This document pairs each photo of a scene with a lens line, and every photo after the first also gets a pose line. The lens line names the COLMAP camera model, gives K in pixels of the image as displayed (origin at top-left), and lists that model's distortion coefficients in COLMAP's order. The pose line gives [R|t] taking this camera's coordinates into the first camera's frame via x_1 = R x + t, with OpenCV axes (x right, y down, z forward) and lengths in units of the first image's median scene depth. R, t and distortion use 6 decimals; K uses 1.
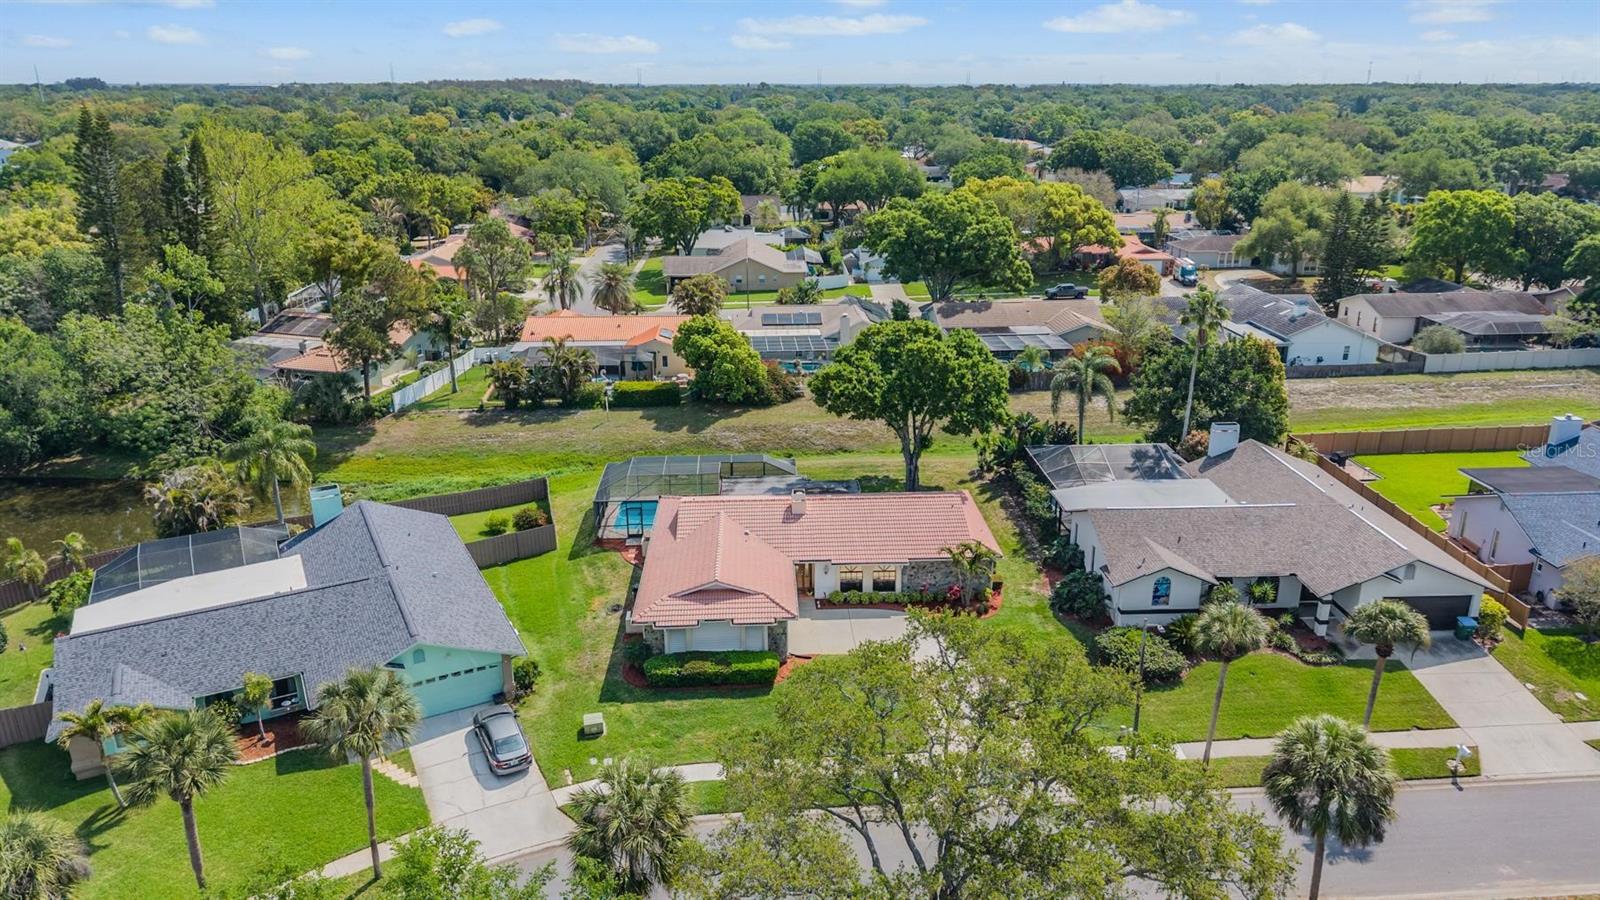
lens RADIAL K [[1068.2, 0, 807.7], [0, 1068.2, 453.3], [0, 0, 1]] dist [0.051464, -0.066762]
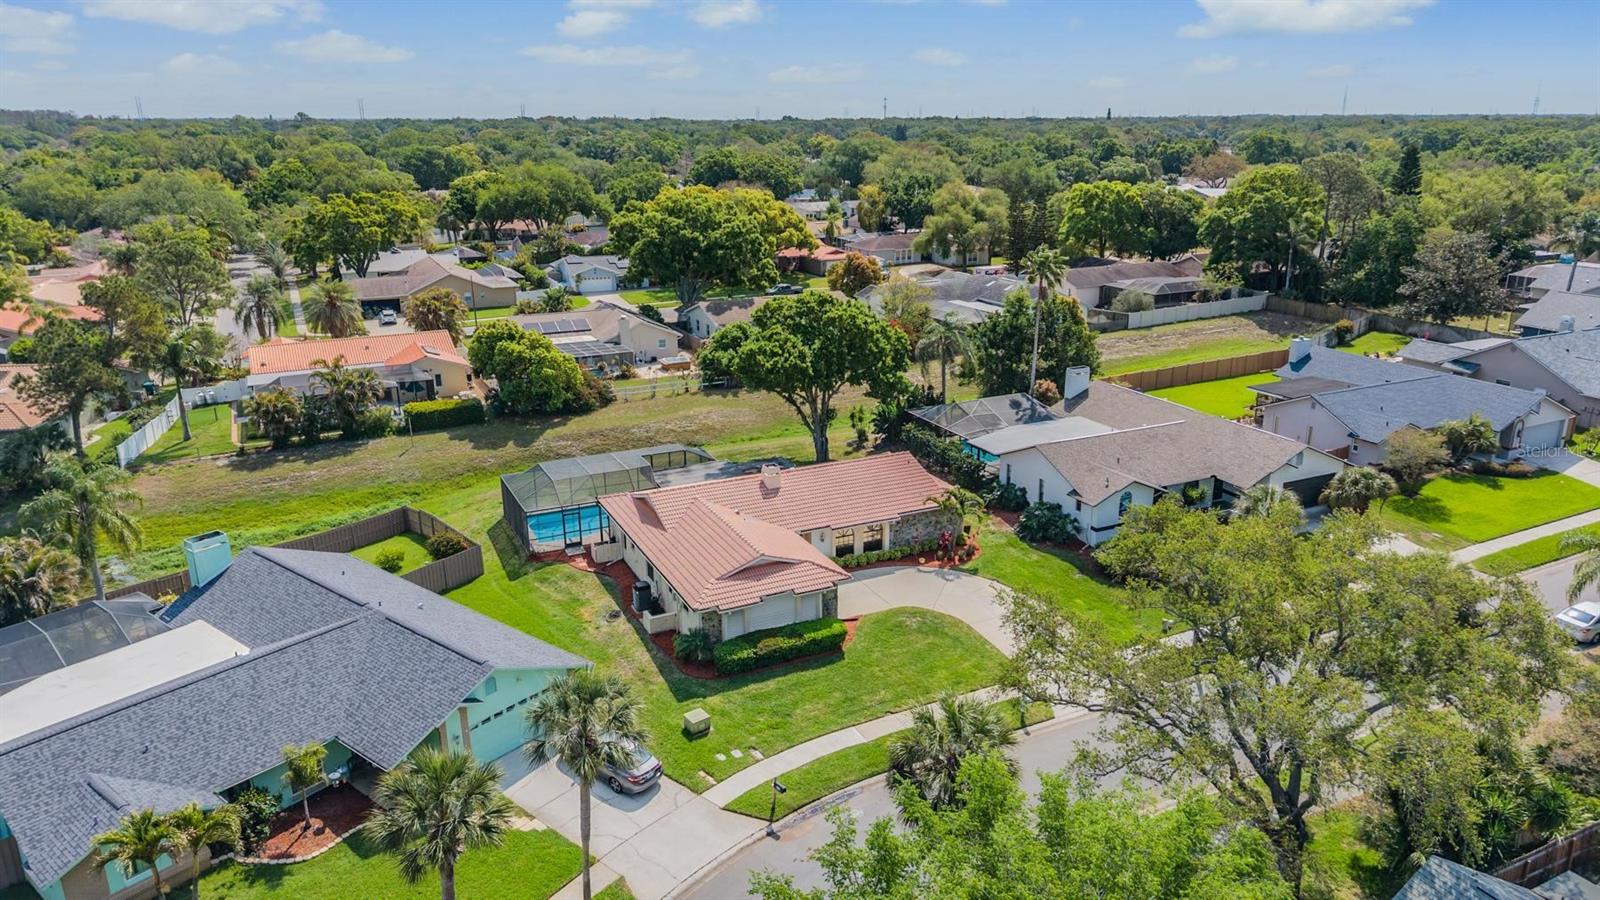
lens RADIAL K [[1062.0, 0, 820.1], [0, 1062.0, 468.1], [0, 0, 1]] dist [0.054888, -0.065483]
pose [[0.917305, -0.124719, 0.378150, -0.290119], [0.130645, 0.991378, 0.010054, 0.029869], [-0.376144, 0.040181, 0.925690, 0.077933]]
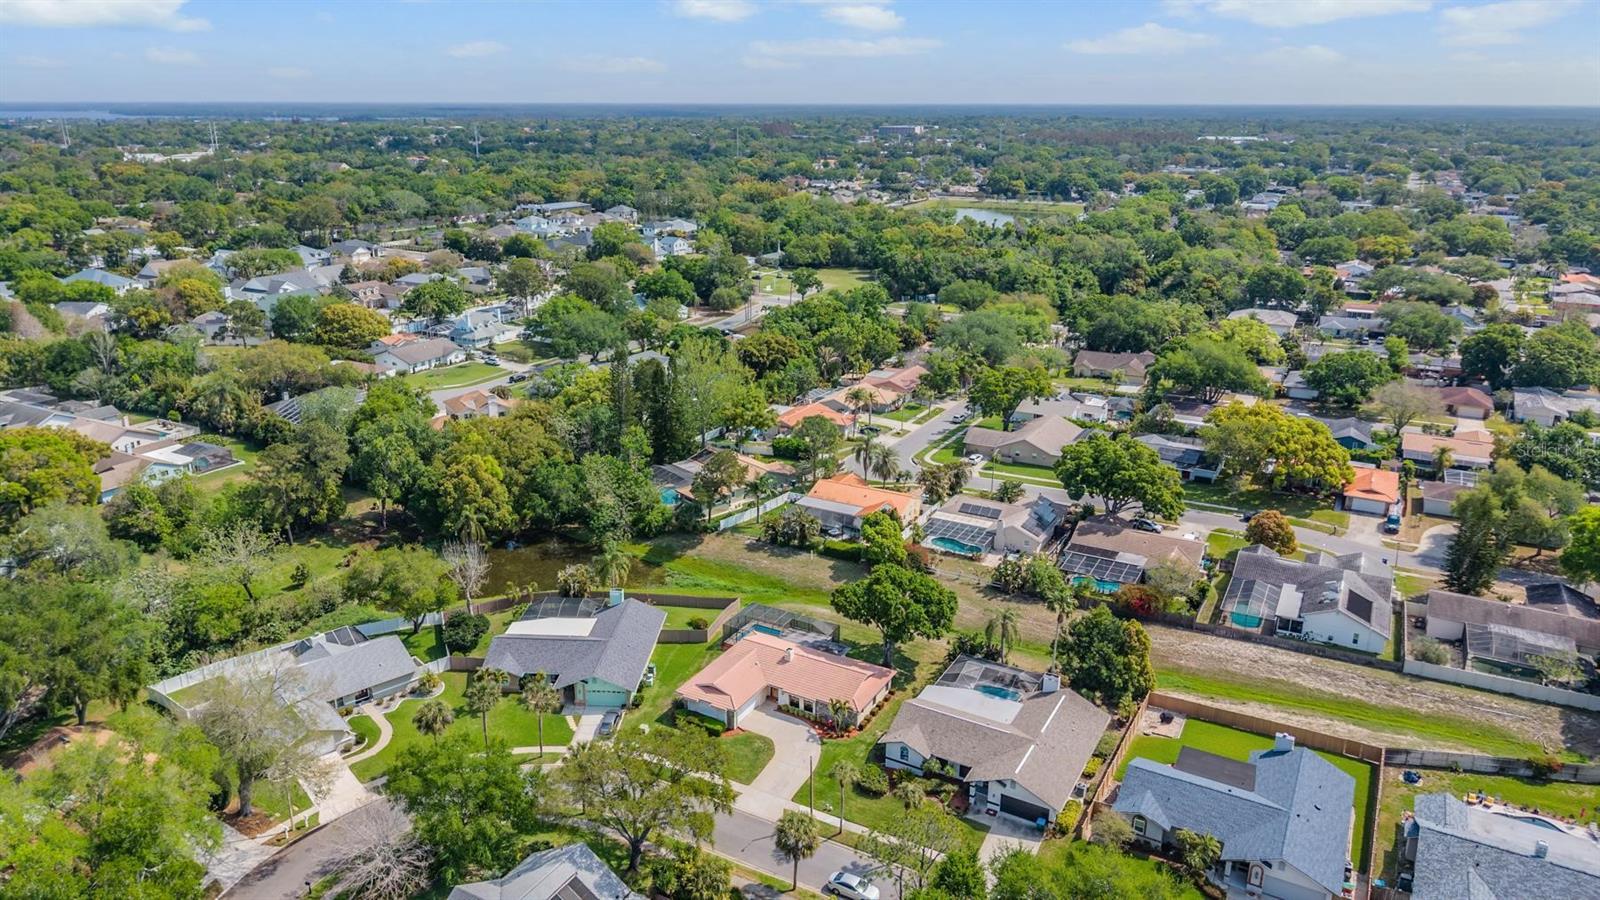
lens RADIAL K [[1049.5, 0, 795.6], [0, 1049.5, 468.1], [0, 0, 1]] dist [0.080652, -0.112790]
pose [[0.843916, 0.183637, -0.504066, 0.820009], [-0.184052, 0.981670, 0.049491, -0.351054], [0.503915, 0.051008, 0.862246, -0.631938]]
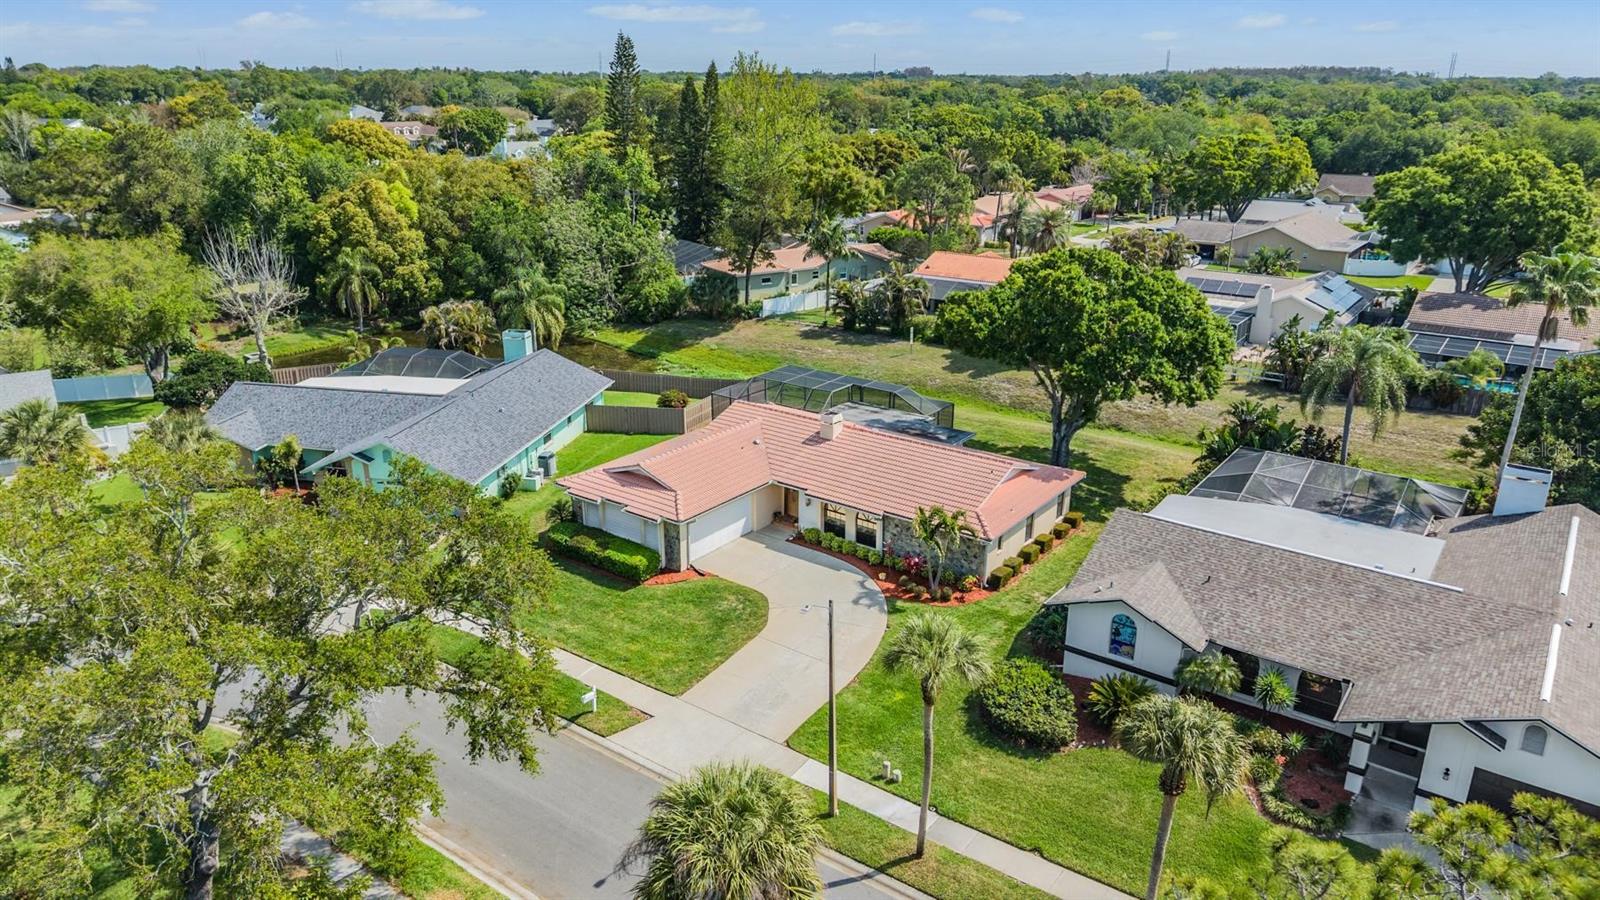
lens RADIAL K [[1049.5, 0, 795.6], [0, 1049.5, 468.1], [0, 0, 1]] dist [0.080652, -0.112790]
pose [[0.768286, 0.225246, -0.599167, 0.429963], [-0.212557, 0.972702, 0.093117, 0.005280], [0.603785, 0.055817, 0.795191, 0.264064]]
